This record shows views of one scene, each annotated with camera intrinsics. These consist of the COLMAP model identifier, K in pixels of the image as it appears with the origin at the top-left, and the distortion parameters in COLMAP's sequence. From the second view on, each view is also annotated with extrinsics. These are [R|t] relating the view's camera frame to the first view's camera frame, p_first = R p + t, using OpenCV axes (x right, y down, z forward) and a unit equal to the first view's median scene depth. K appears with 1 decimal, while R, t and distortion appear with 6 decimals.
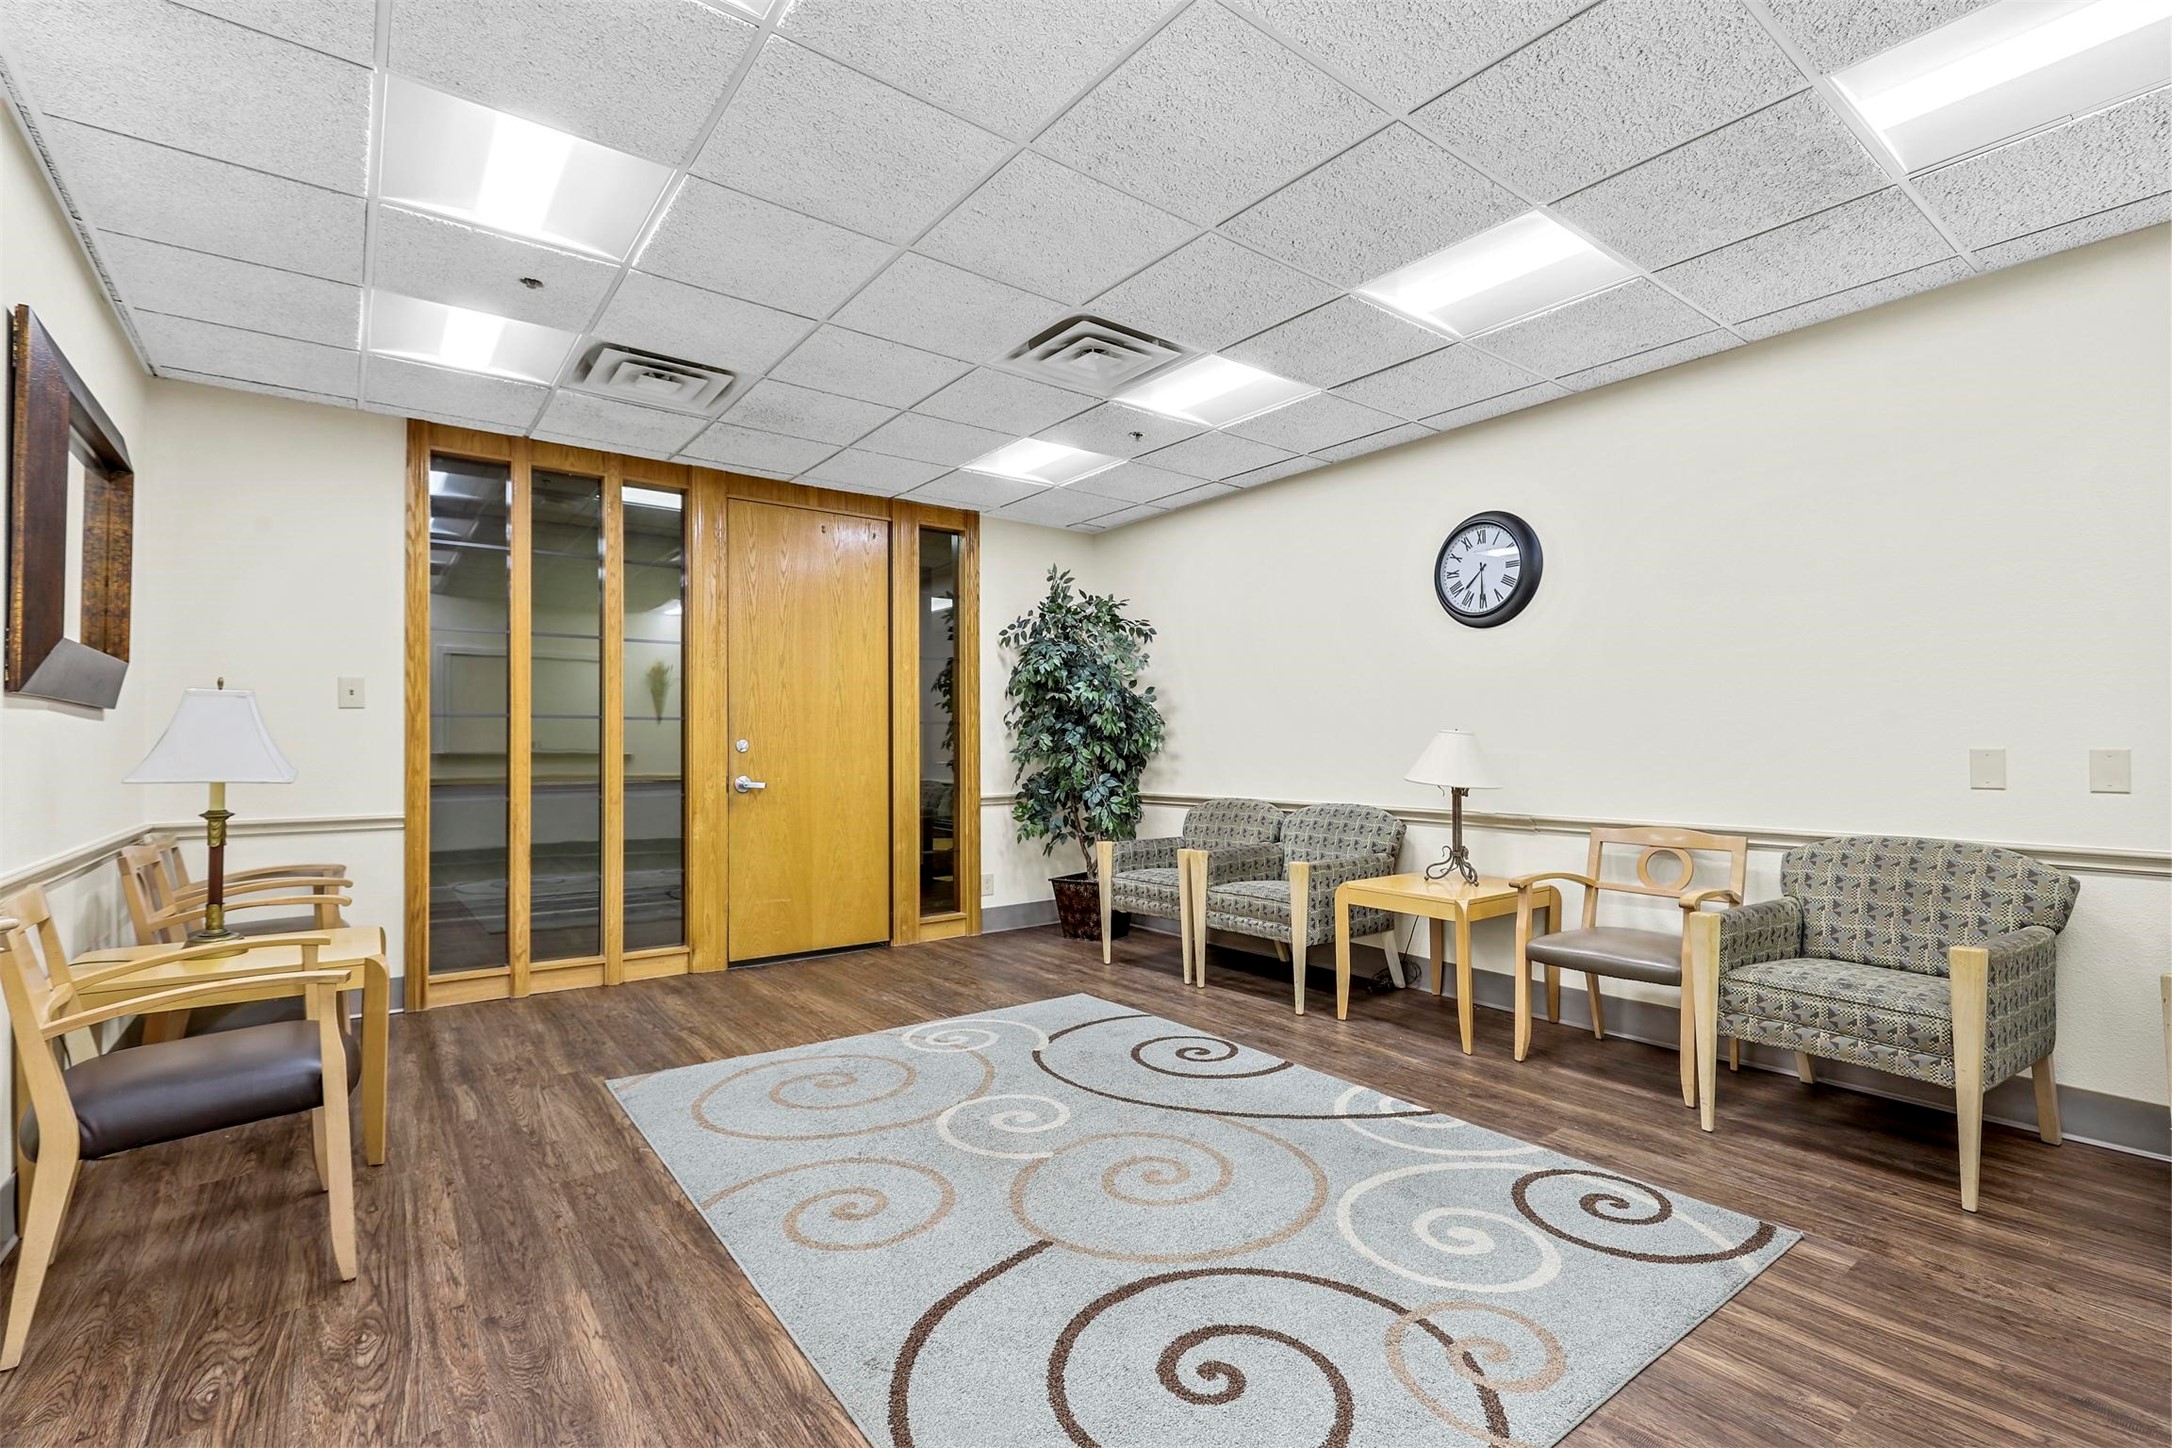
lens RADIAL K [[987.7, 0, 1095.7], [0, 987.7, 731.1], [0, 0, 1]] dist [0.000953, -0.002266]
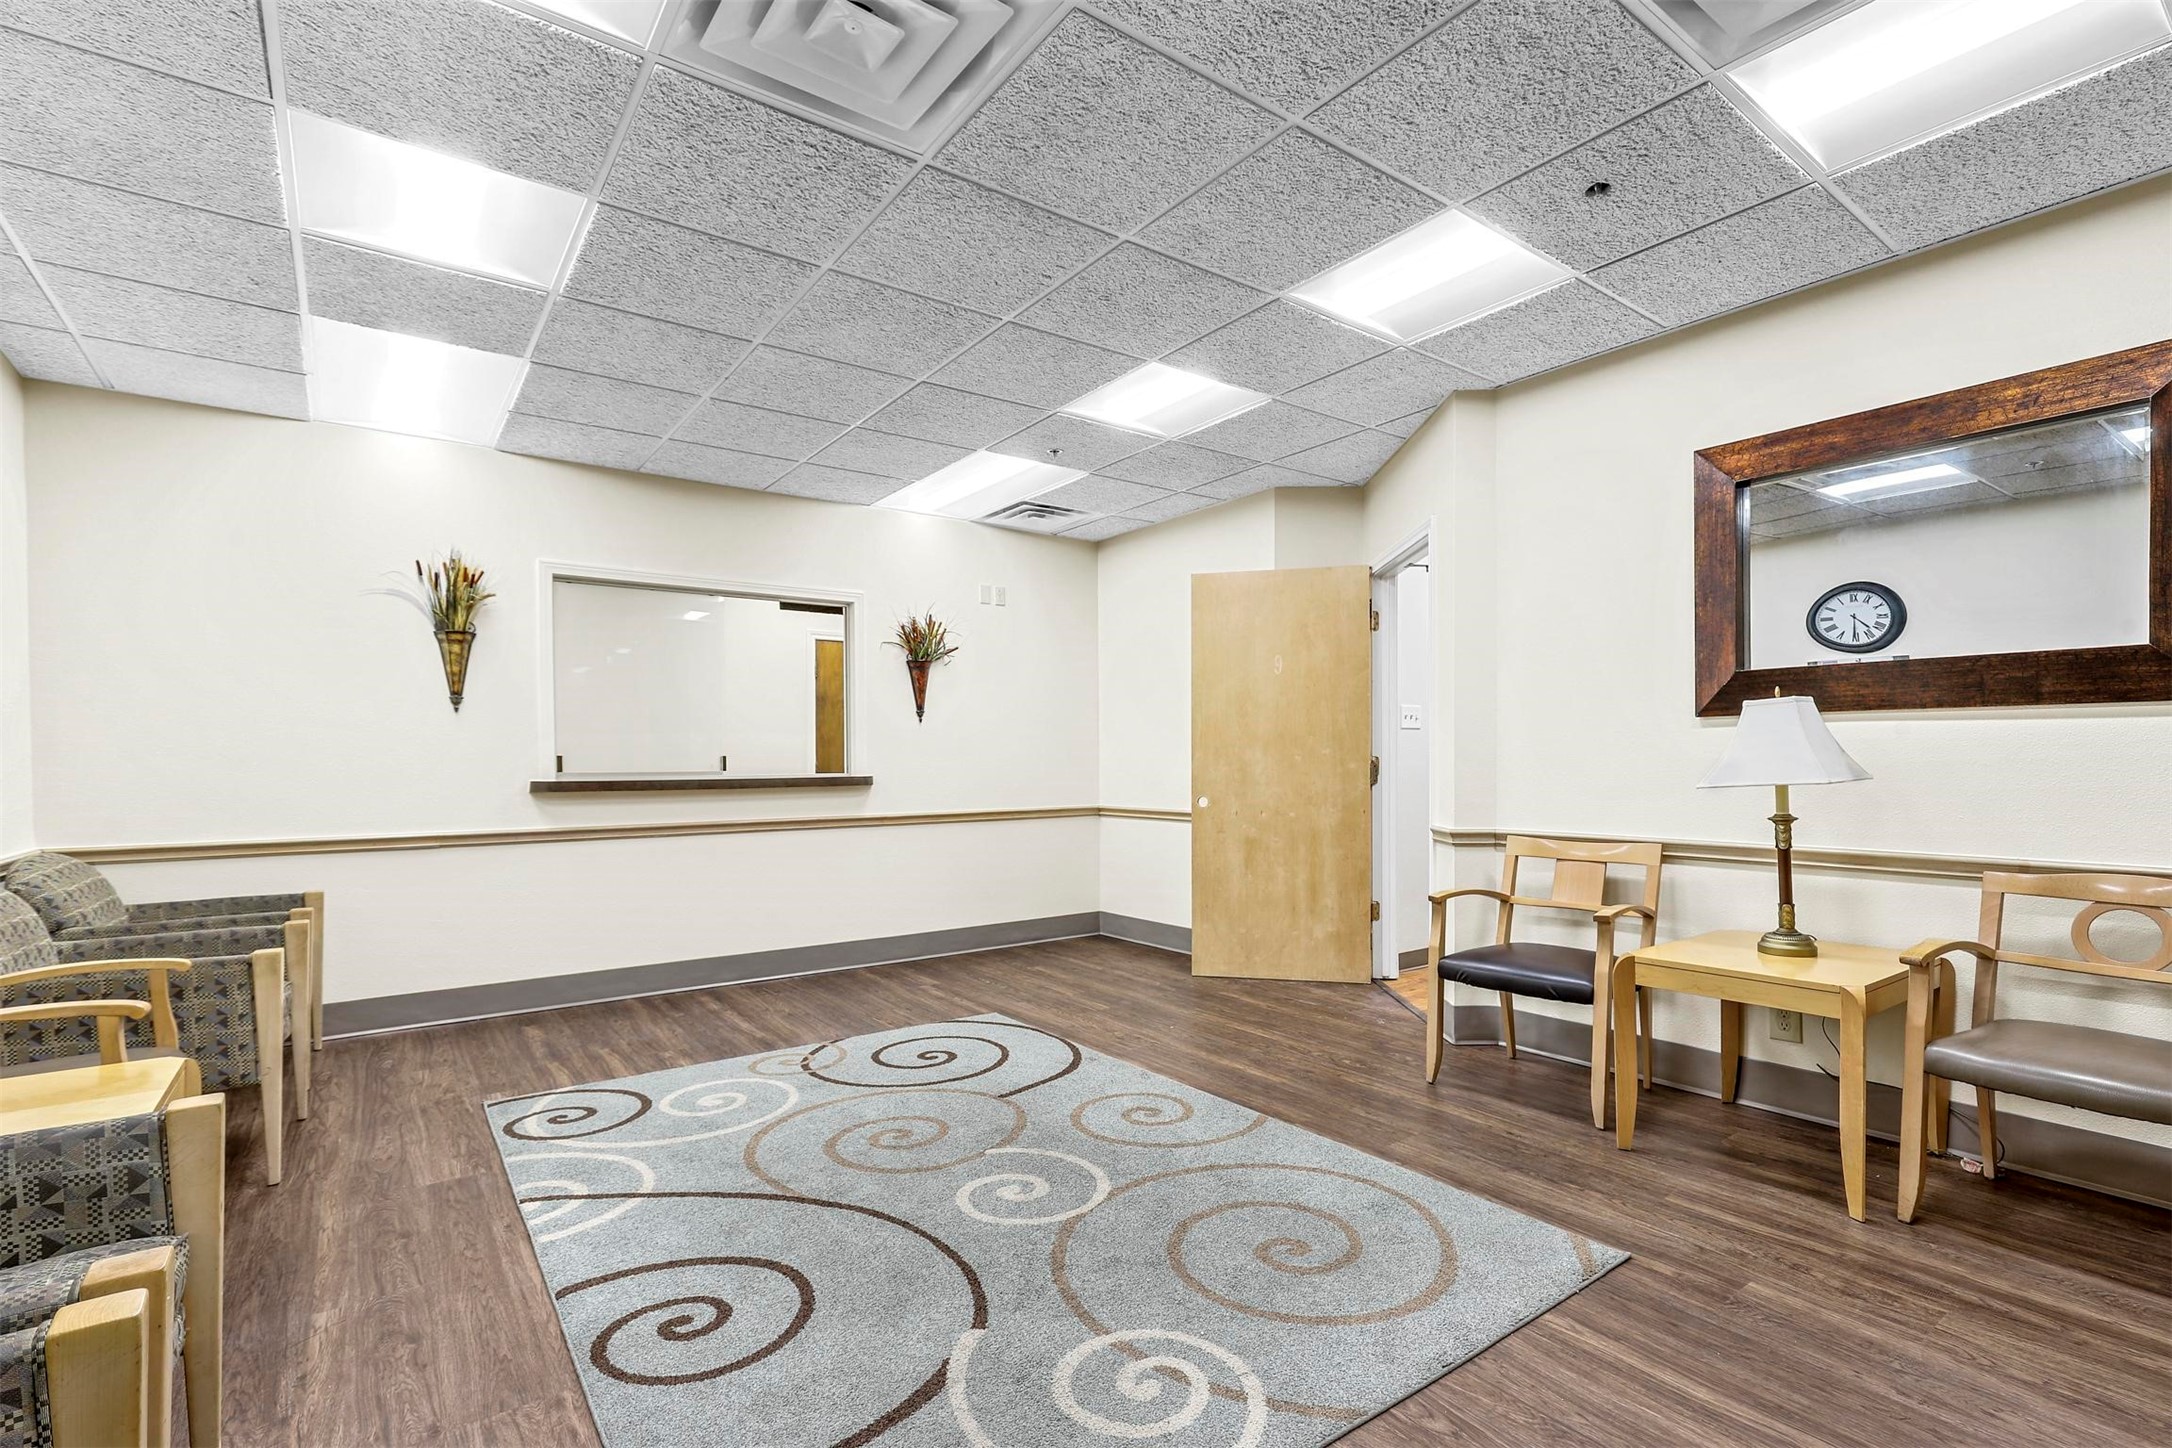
lens RADIAL K [[987.7, 0, 1082.2], [0, 987.7, 742.8], [0, 0, 1]] dist [0.000953, -0.002266]
pose [[-0.999524, 0.011971, 0.028423, -0.186808], [0.011053, 0.999419, -0.032237, 0.032900], [-0.028792, -0.031907, -0.999076, 2.129841]]
